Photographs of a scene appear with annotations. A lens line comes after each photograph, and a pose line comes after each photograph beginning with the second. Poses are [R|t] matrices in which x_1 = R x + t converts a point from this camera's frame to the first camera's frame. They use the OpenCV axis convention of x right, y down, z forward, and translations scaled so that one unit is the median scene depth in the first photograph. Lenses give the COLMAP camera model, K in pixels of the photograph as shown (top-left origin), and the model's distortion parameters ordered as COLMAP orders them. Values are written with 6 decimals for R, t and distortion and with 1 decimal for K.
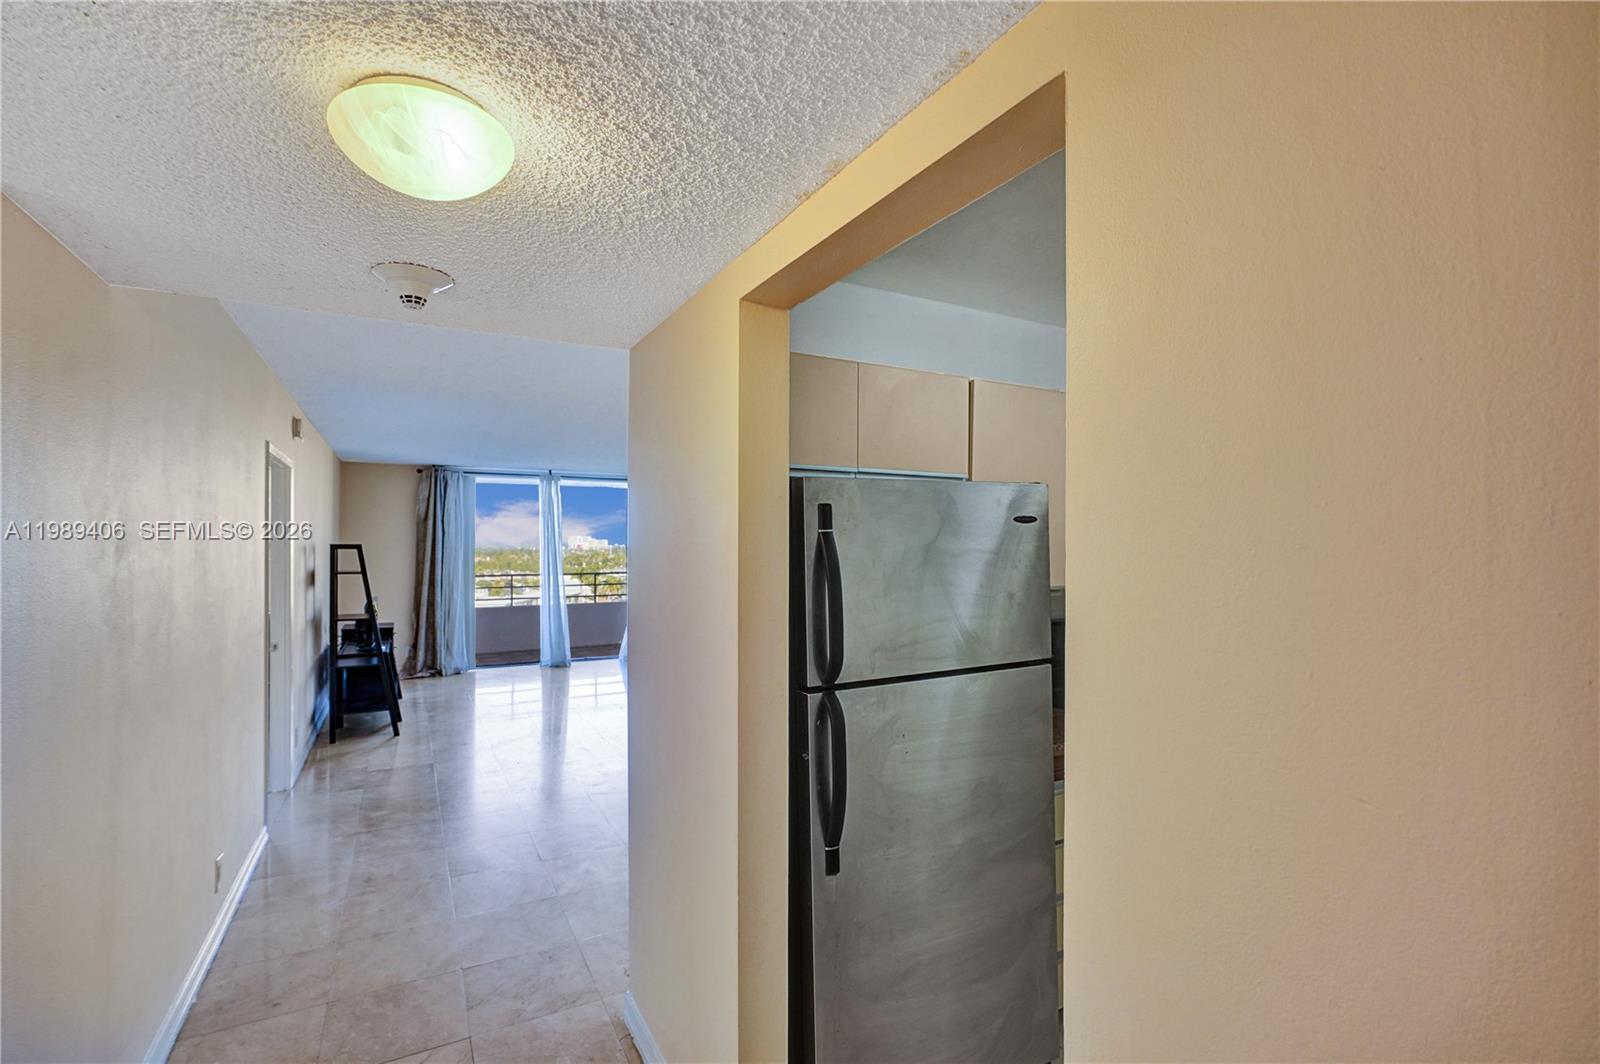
lens RADIAL K [[734.0, 0, 797.0], [0, 734.0, 543.7], [0, 0, 1]] dist [-0.002098, 0.000275]
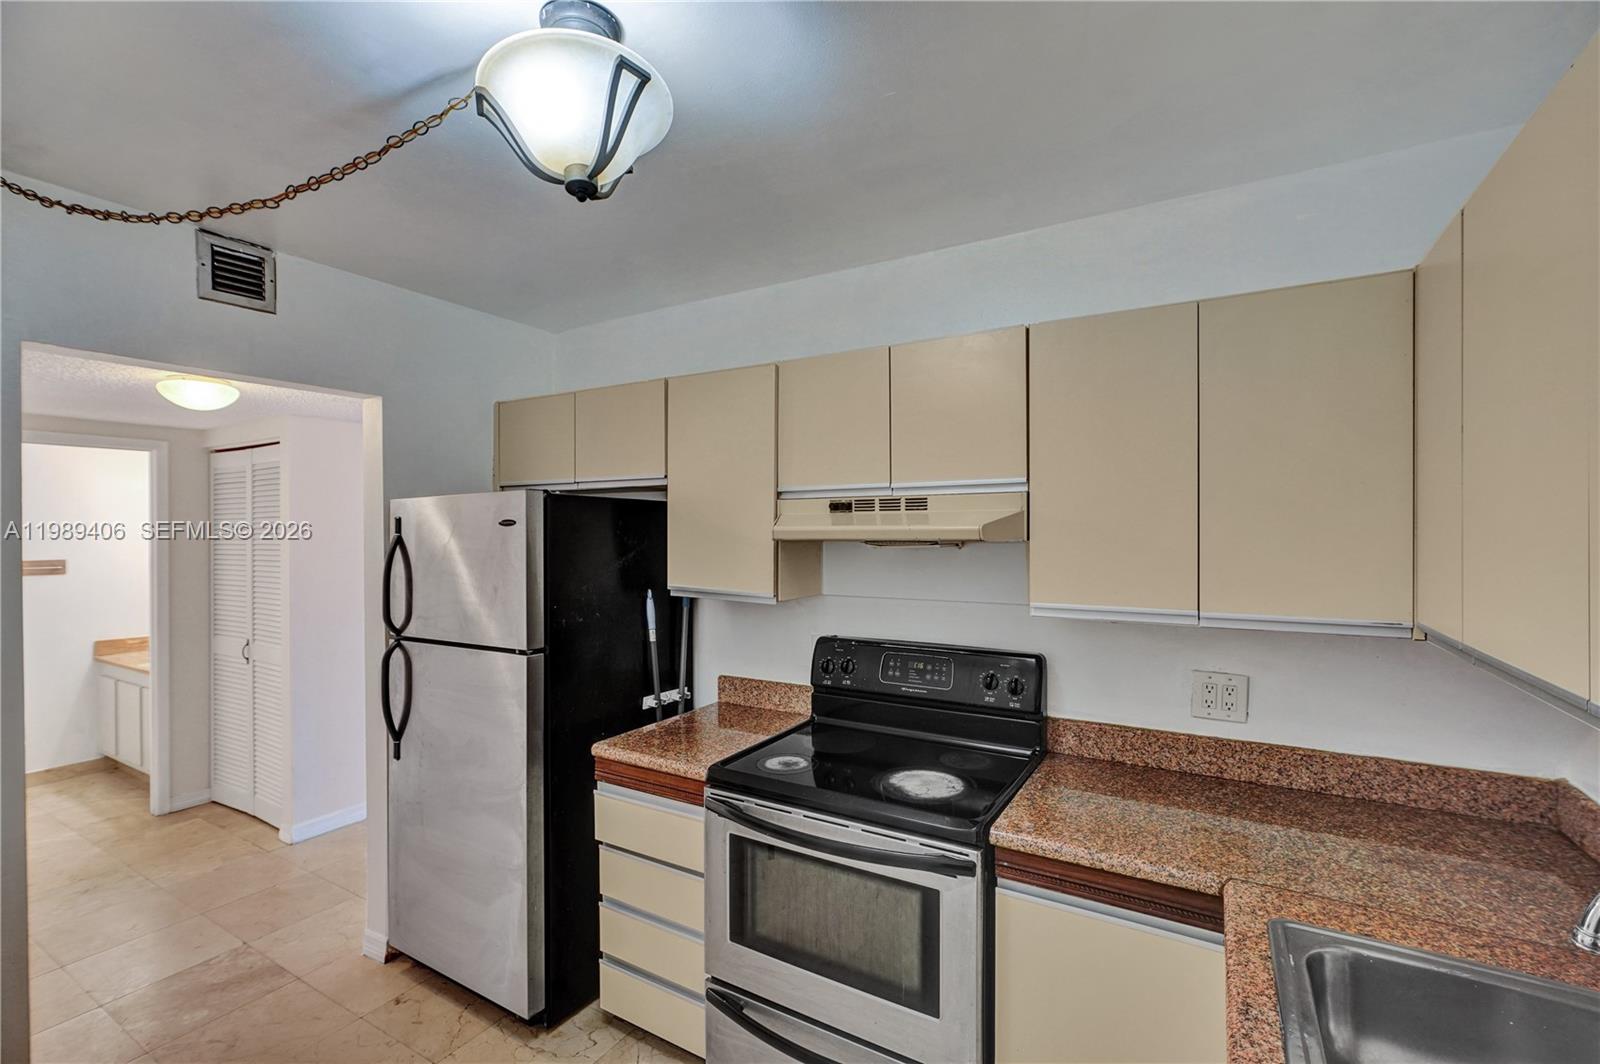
lens RADIAL K [[706.4, 0, 799.9], [0, 706.4, 535.0], [0, 0, 1]] dist [-0.010797, 0.004995]
pose [[0.510816, 0.004365, -0.859679, 0.503061], [0.001499, 0.999981, 0.005968, -0.007580], [0.859689, -0.004337, 0.510799, 0.280970]]
